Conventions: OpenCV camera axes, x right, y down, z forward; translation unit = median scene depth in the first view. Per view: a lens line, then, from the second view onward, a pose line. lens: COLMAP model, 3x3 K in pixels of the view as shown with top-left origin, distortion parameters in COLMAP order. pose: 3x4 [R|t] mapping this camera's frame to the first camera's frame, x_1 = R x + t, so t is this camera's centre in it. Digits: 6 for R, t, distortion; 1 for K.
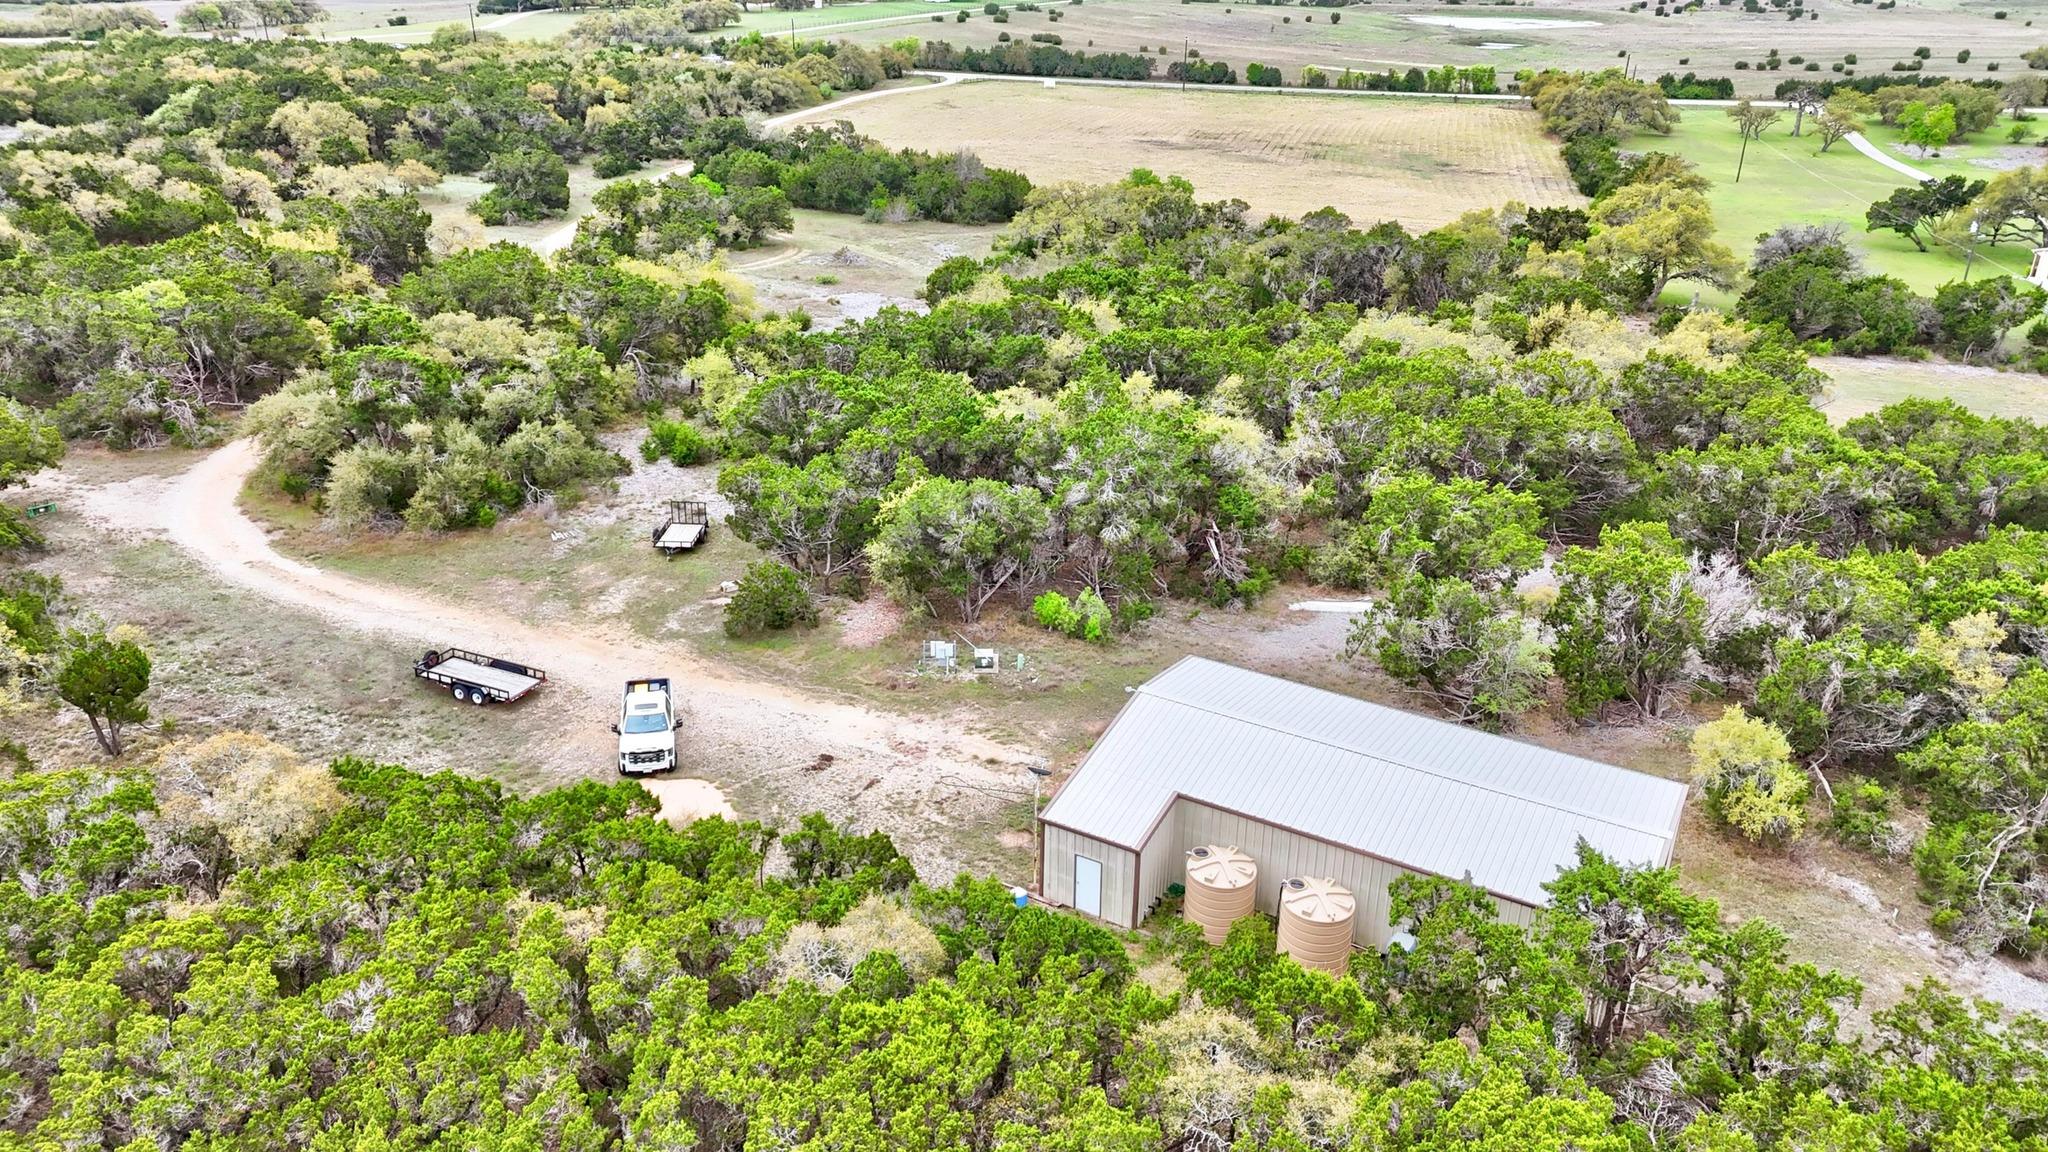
lens RADIAL K [[1497.6, 0, 1025.7], [0, 1497.6, 571.0], [0, 0, 1]] dist [0.077424, -0.077717]
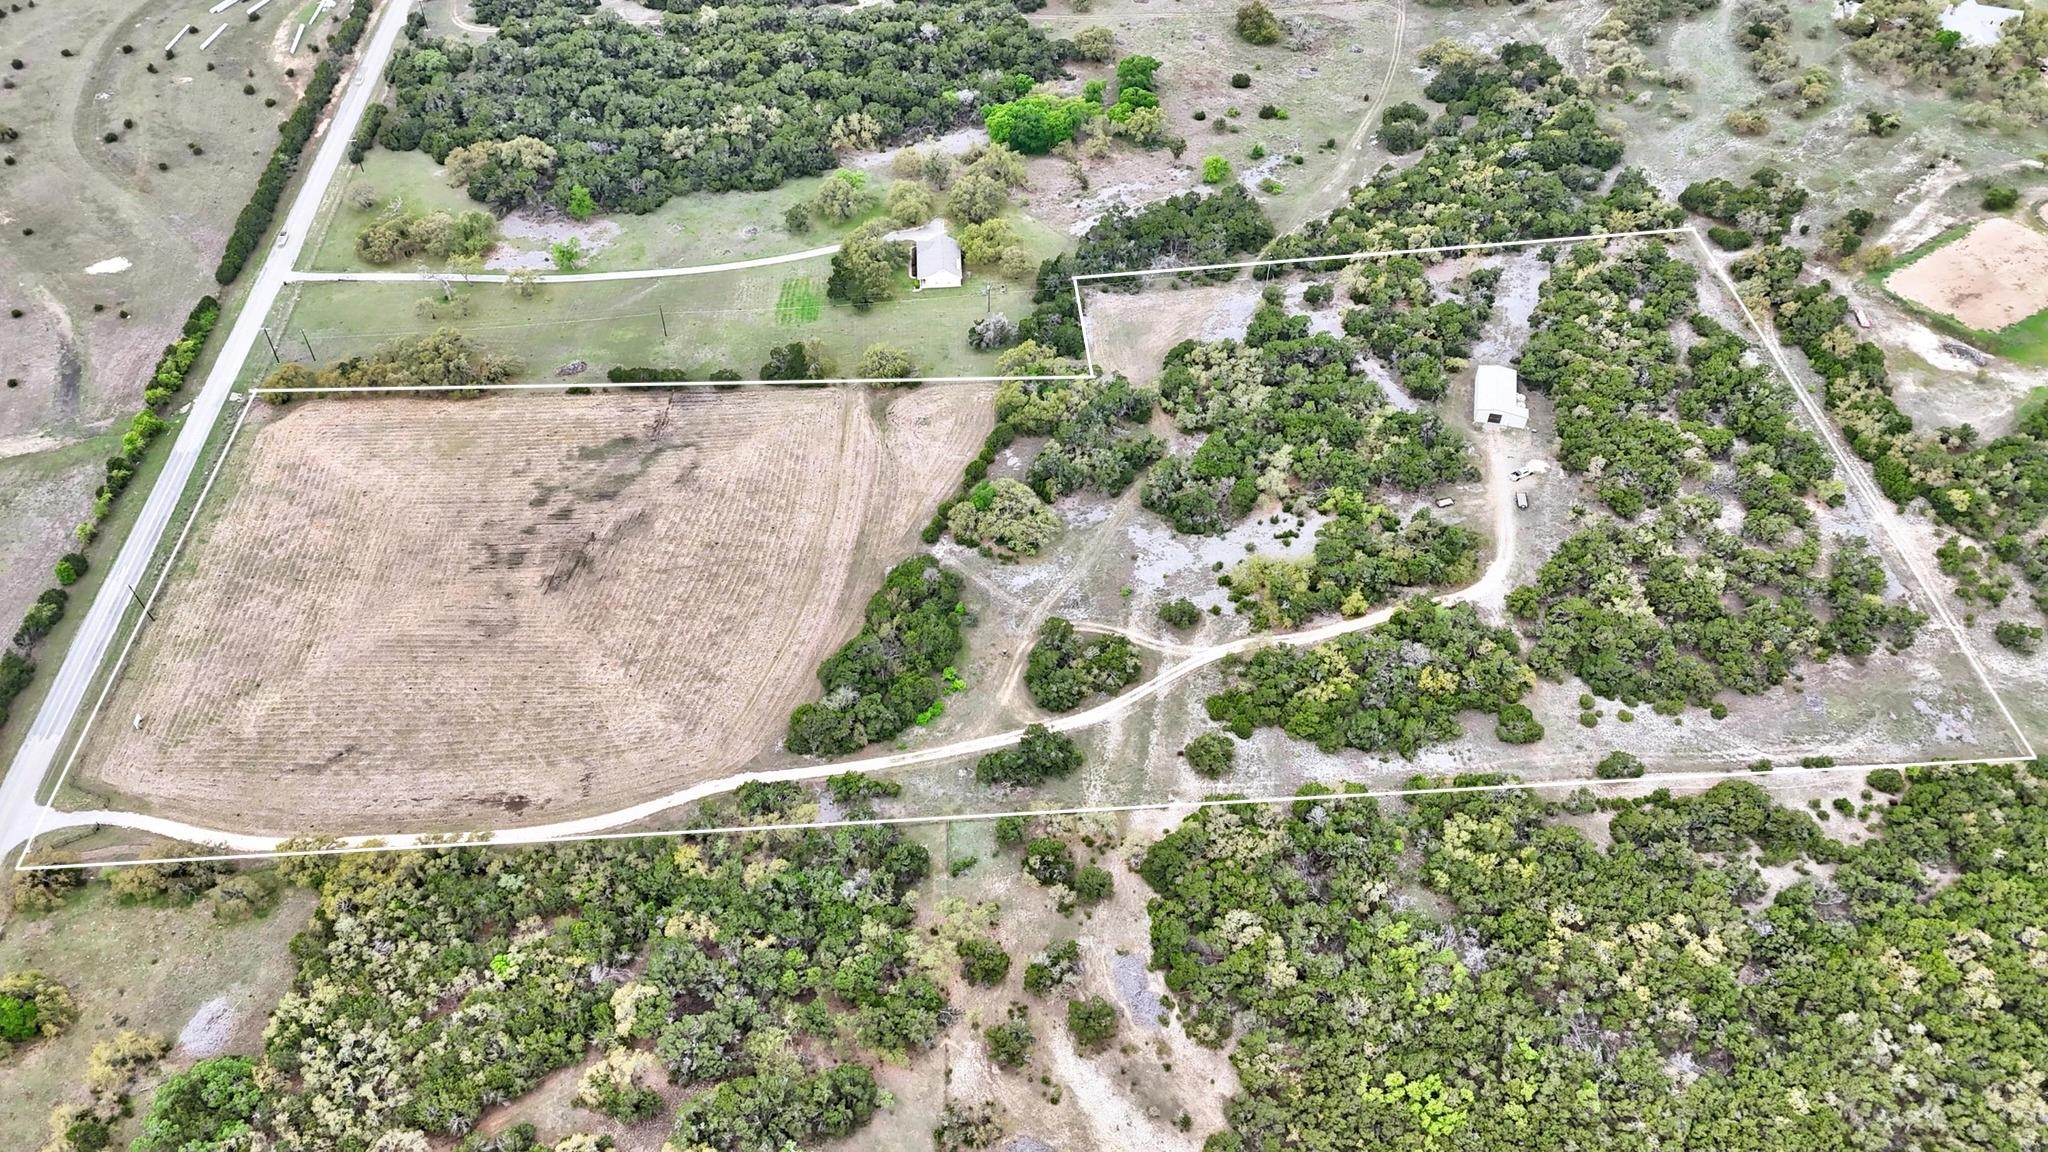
lens RADIAL K [[1497.6, 0, 1025.7], [0, 1497.6, 571.0], [0, 0, 1]] dist [0.077424, -0.077717]
pose [[-0.284458, -0.683170, 0.672579, -3.423023], [0.386112, 0.560506, 0.732633, -4.148529], [-0.877497, 0.468094, 0.104340, 1.949443]]
